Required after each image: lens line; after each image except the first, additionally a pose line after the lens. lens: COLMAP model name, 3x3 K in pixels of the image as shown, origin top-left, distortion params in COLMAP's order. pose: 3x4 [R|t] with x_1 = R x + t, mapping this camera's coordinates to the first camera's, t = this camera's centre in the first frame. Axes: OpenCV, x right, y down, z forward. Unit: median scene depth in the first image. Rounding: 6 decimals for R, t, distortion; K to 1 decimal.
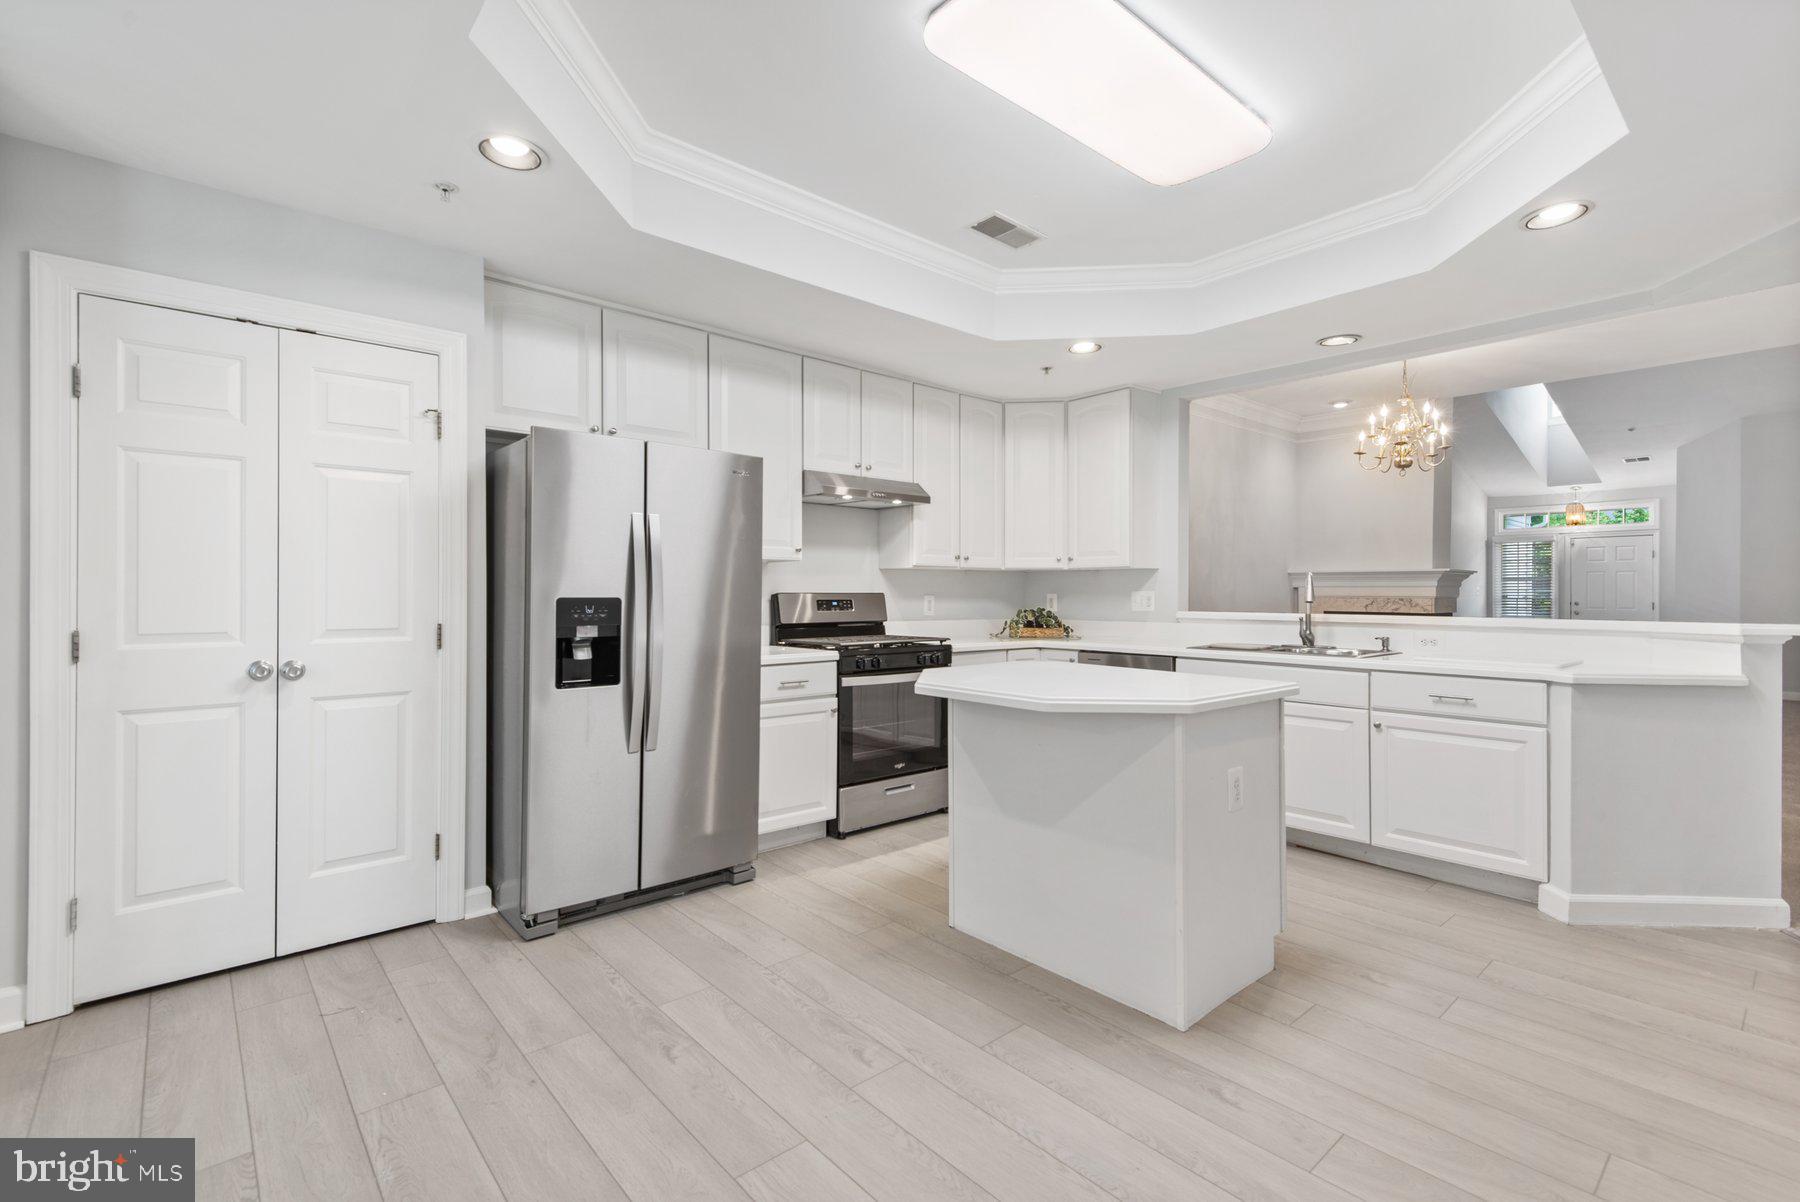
lens RADIAL K [[815.5, 0, 901.0], [0, 815.5, 593.8], [0, 0, 1]] dist [0.043777, -0.023479]
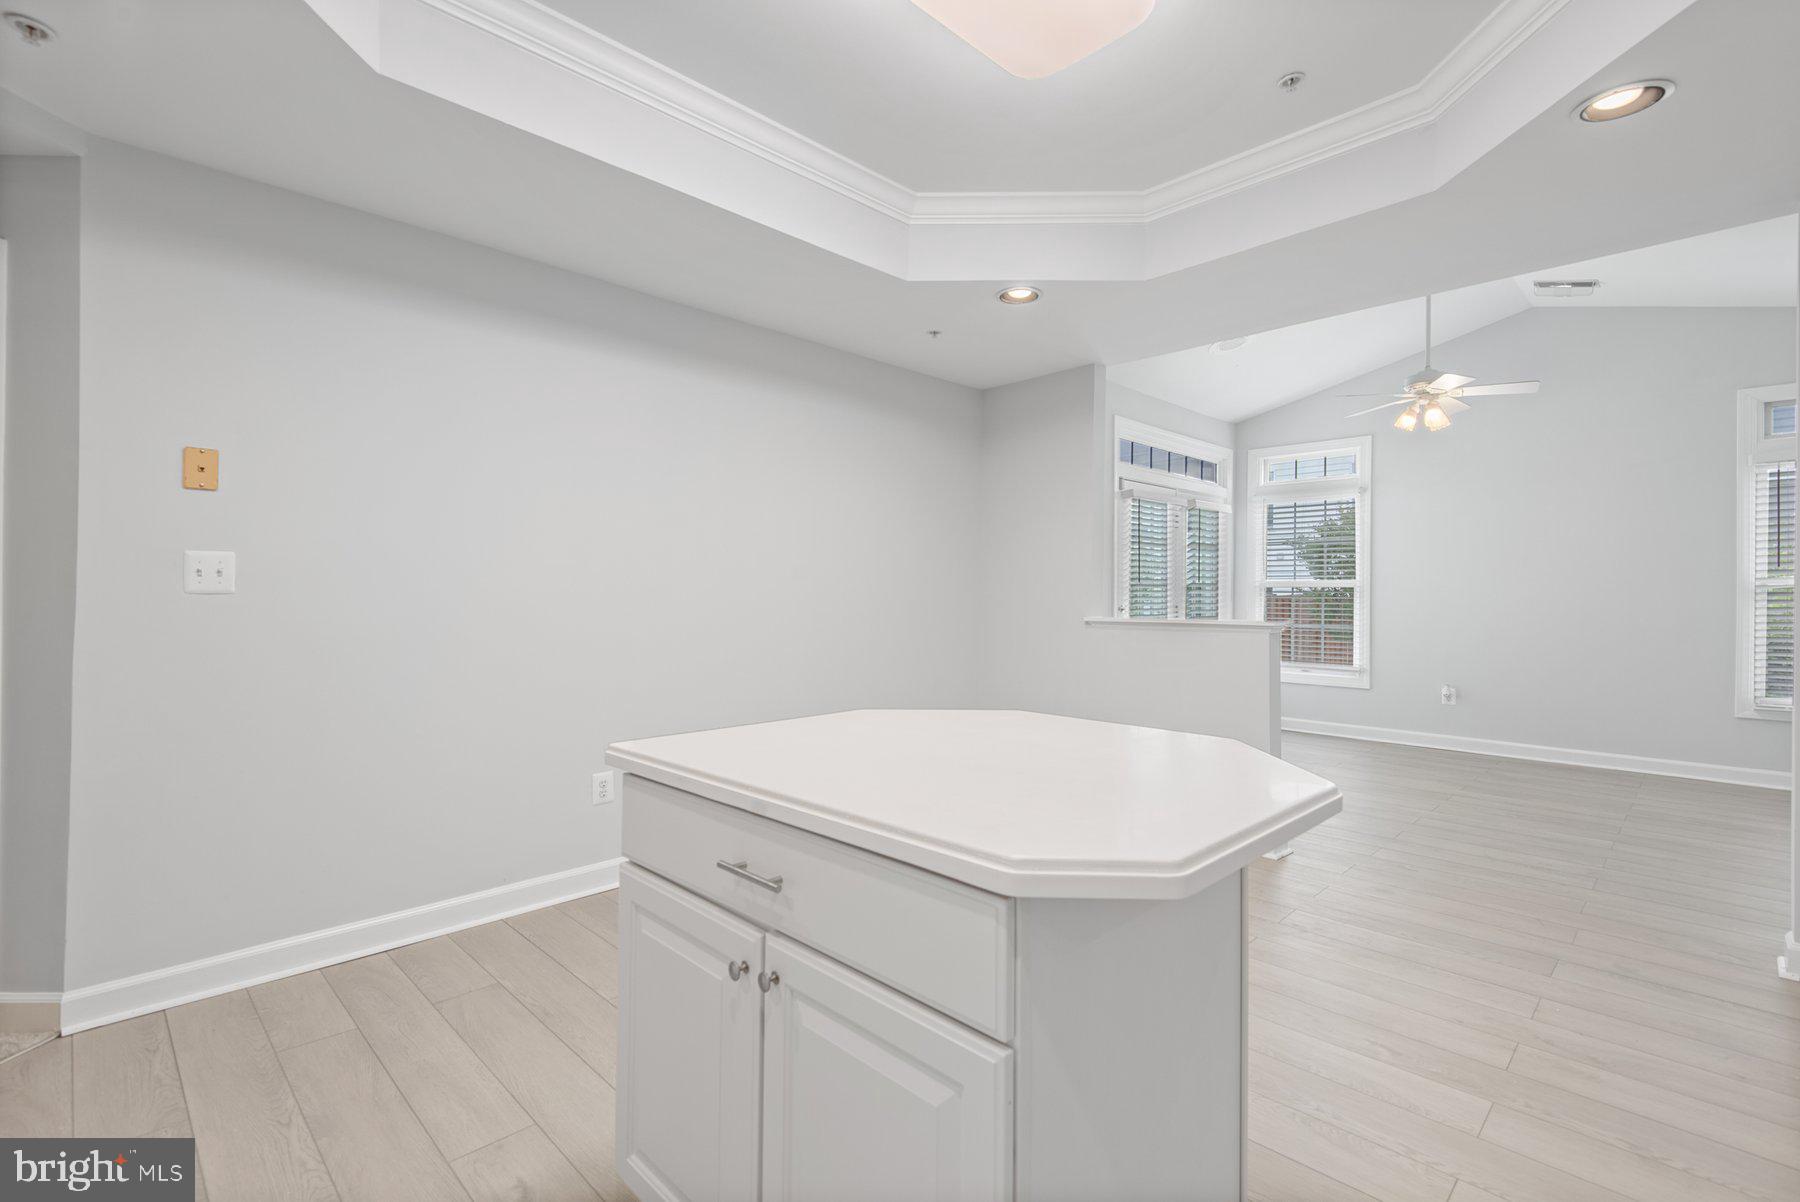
lens RADIAL K [[815.5, 0, 901.0], [0, 815.5, 593.8], [0, 0, 1]] dist [0.043777, -0.023479]
pose [[-0.997528, -0.005171, -0.070076, 0.239218], [-0.005693, 0.999957, 0.007264, -0.004232], [0.070036, 0.007645, -0.997515, 1.214863]]
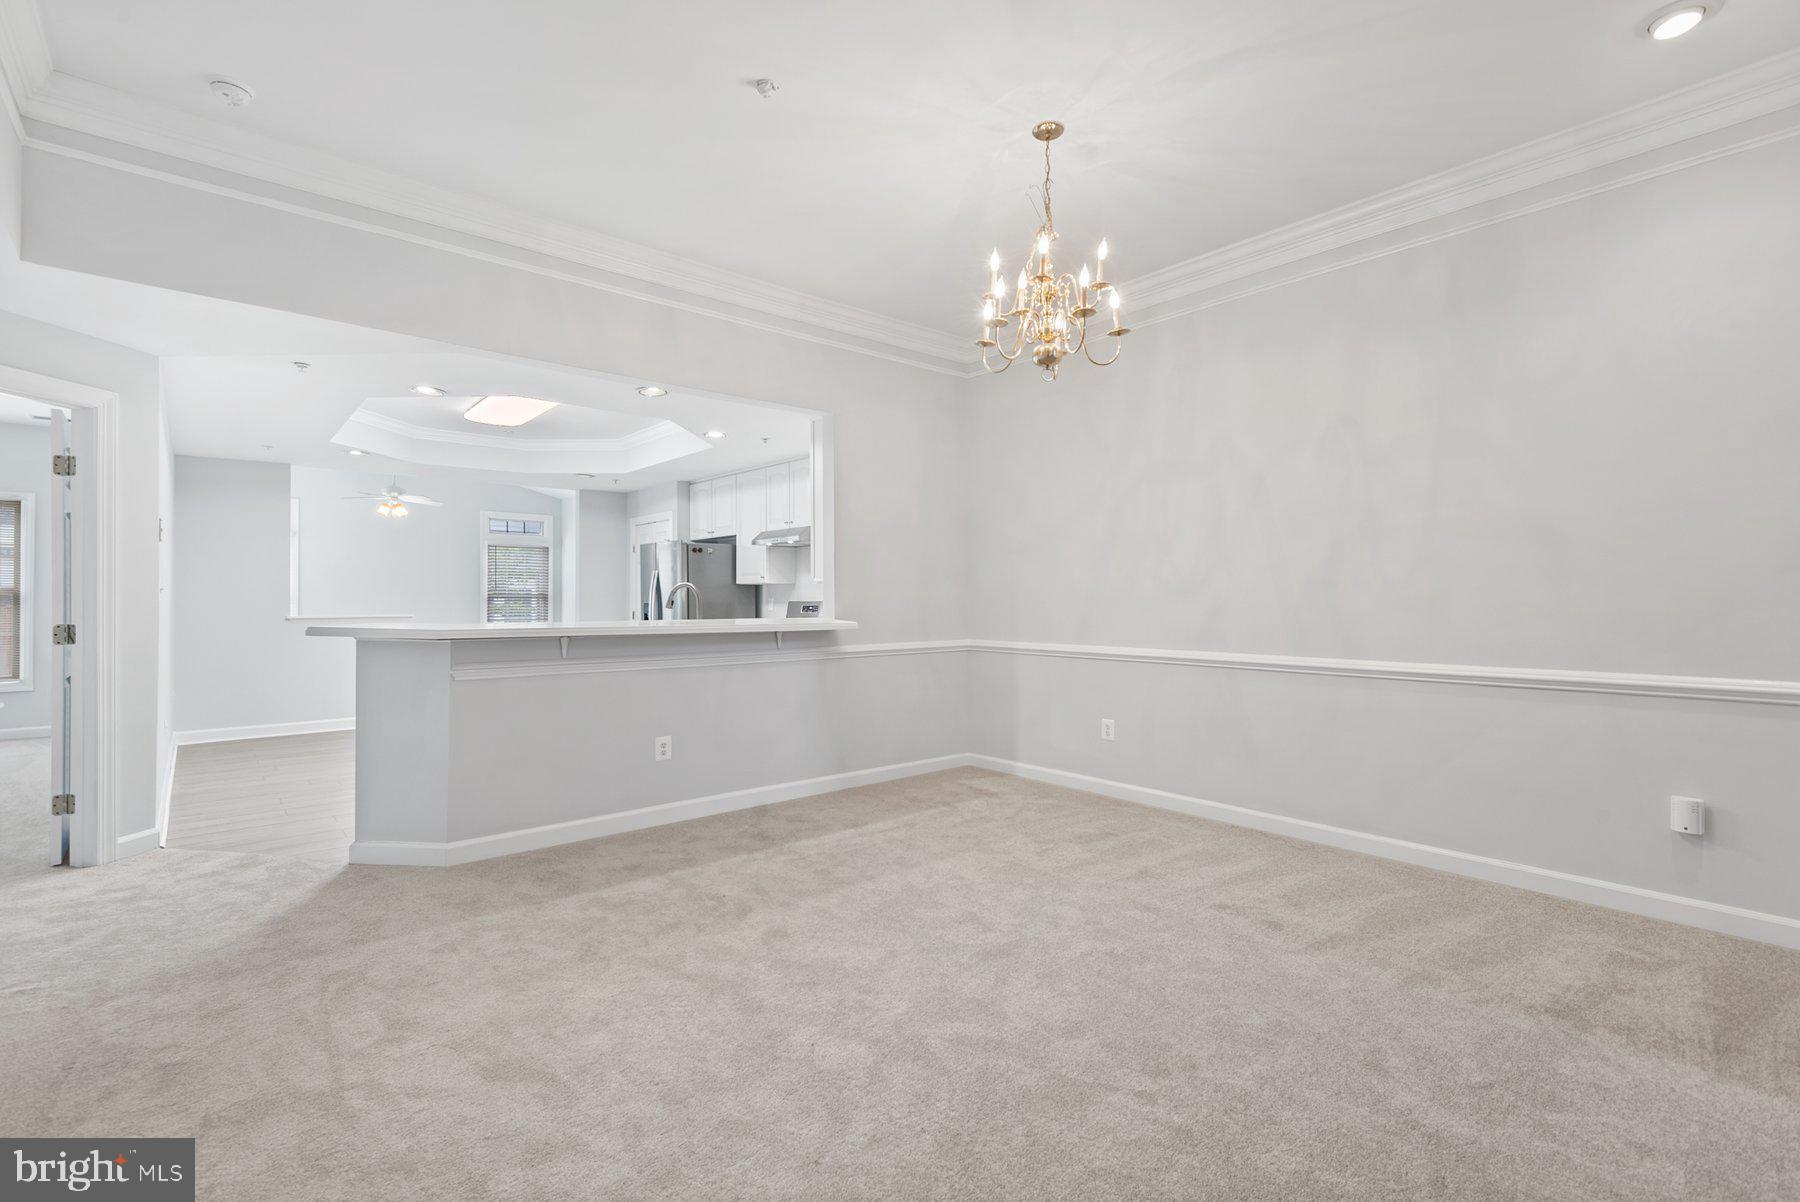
lens RADIAL K [[815.5, 0, 901.0], [0, 815.5, 593.8], [0, 0, 1]] dist [0.043777, -0.023479]
pose [[-0.017932, -0.010302, -0.999786, 1.979115], [-0.004387, 0.999938, -0.010225, -0.001244], [0.999830, 0.004202, -0.017976, 1.602190]]
